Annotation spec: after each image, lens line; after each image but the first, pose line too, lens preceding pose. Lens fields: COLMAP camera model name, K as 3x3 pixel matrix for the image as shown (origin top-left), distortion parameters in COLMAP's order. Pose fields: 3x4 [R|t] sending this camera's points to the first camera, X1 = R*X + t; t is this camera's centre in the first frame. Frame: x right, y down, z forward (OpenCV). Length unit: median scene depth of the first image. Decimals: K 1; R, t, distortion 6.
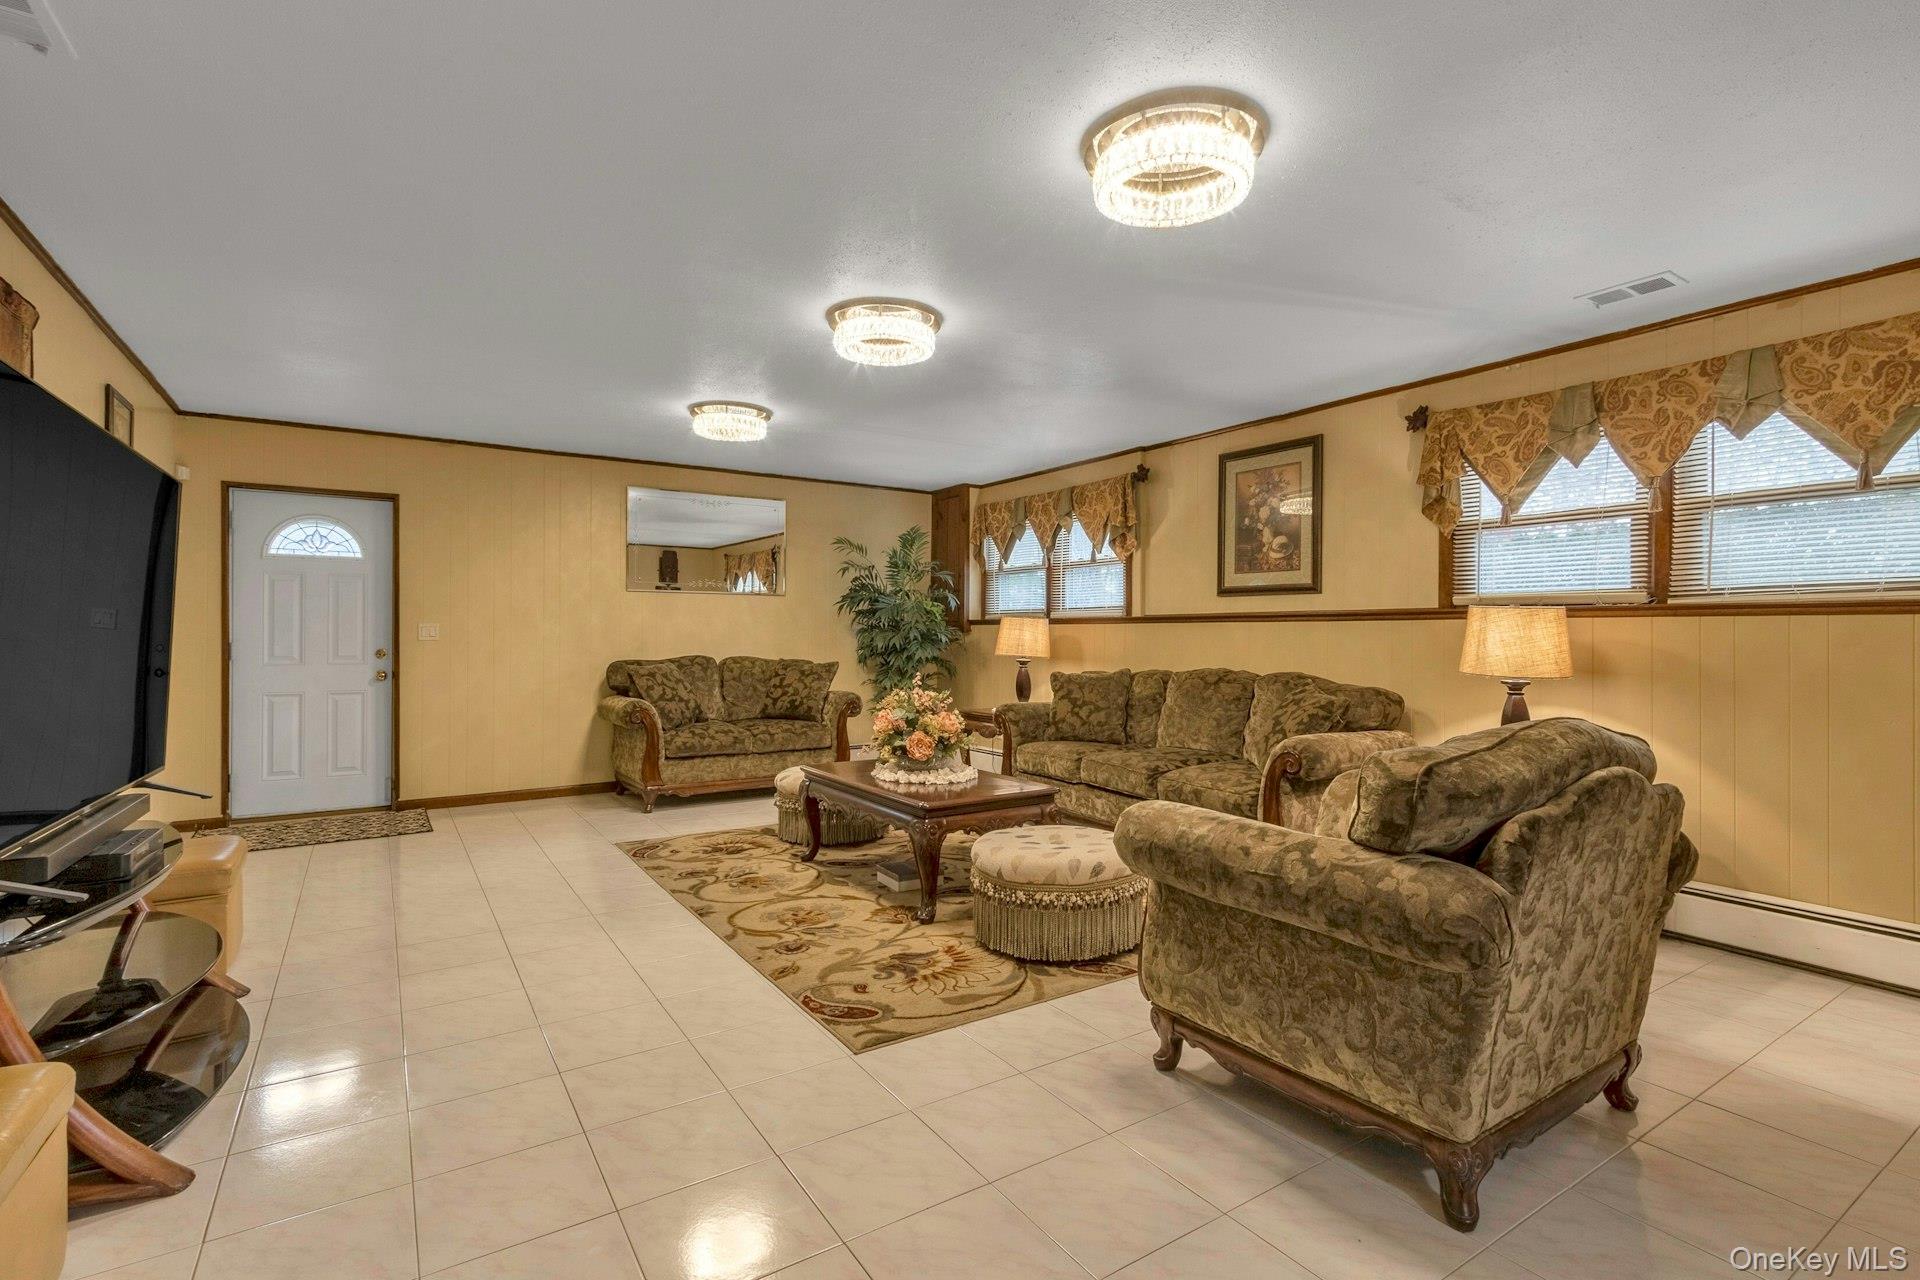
lens RADIAL K [[883.6, 0, 958.1], [0, 883.6, 649.3], [0, 0, 1]] dist [0.000094, -0.000014]
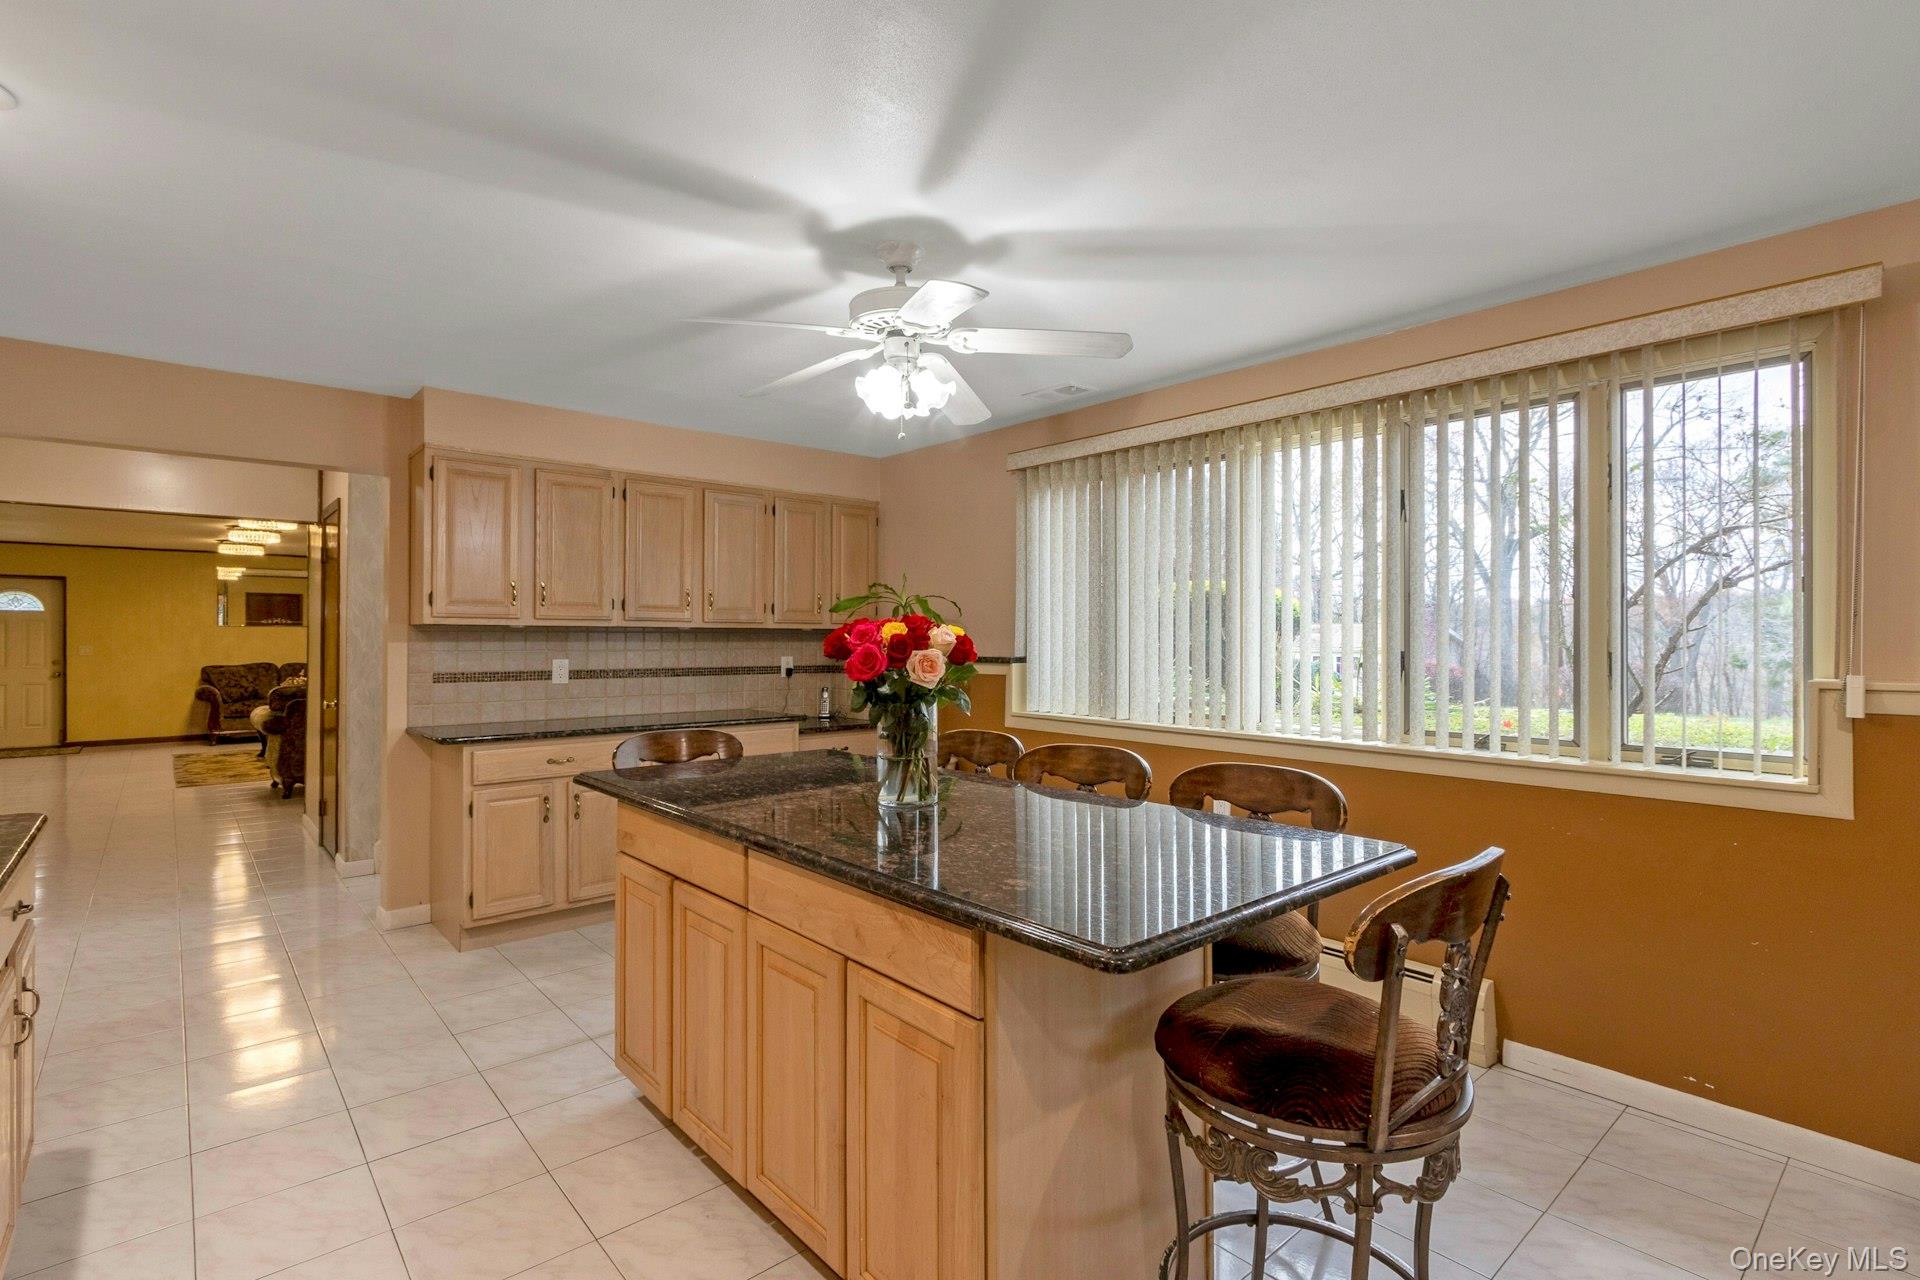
lens RADIAL K [[883.6, 0, 957.0], [0, 883.6, 641.1], [0, 0, 1]] dist [0.000094, -0.000014]
pose [[0.989260, 0.002817, 0.146141, 1.184238], [-0.000304, 0.999852, -0.017218, -0.010039], [-0.146168, 0.016988, 0.989114, -1.386880]]
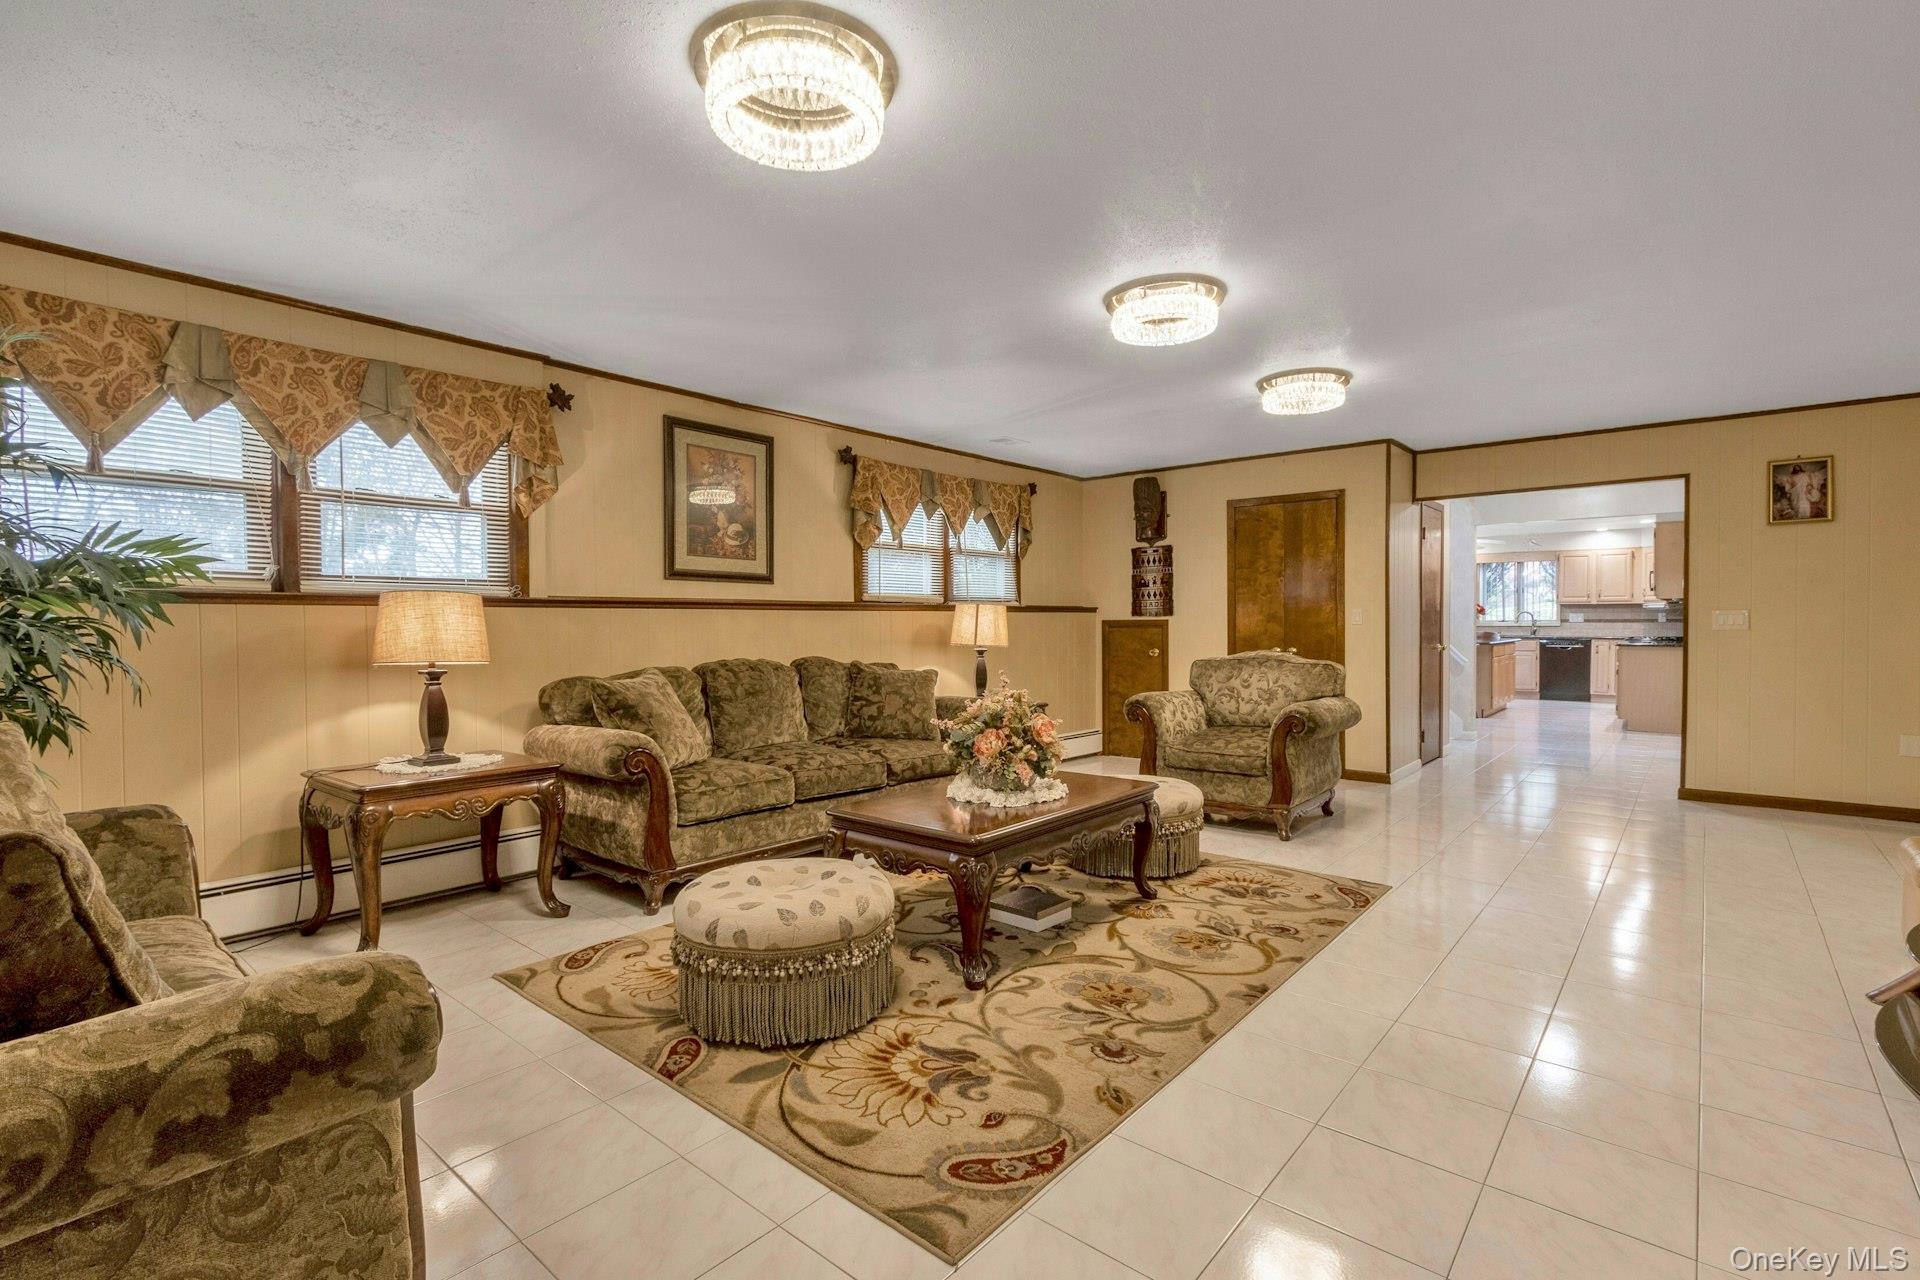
lens RADIAL K [[883.6, 0, 976.5], [0, 883.6, 632.8], [0, 0, 1]] dist [0.000094, -0.000014]
pose [[-0.295623, -0.012758, 0.955219, -0.740792], [0.018156, 0.999655, 0.018970, -0.020674], [-0.955132, 0.022951, -0.295290, 1.145614]]
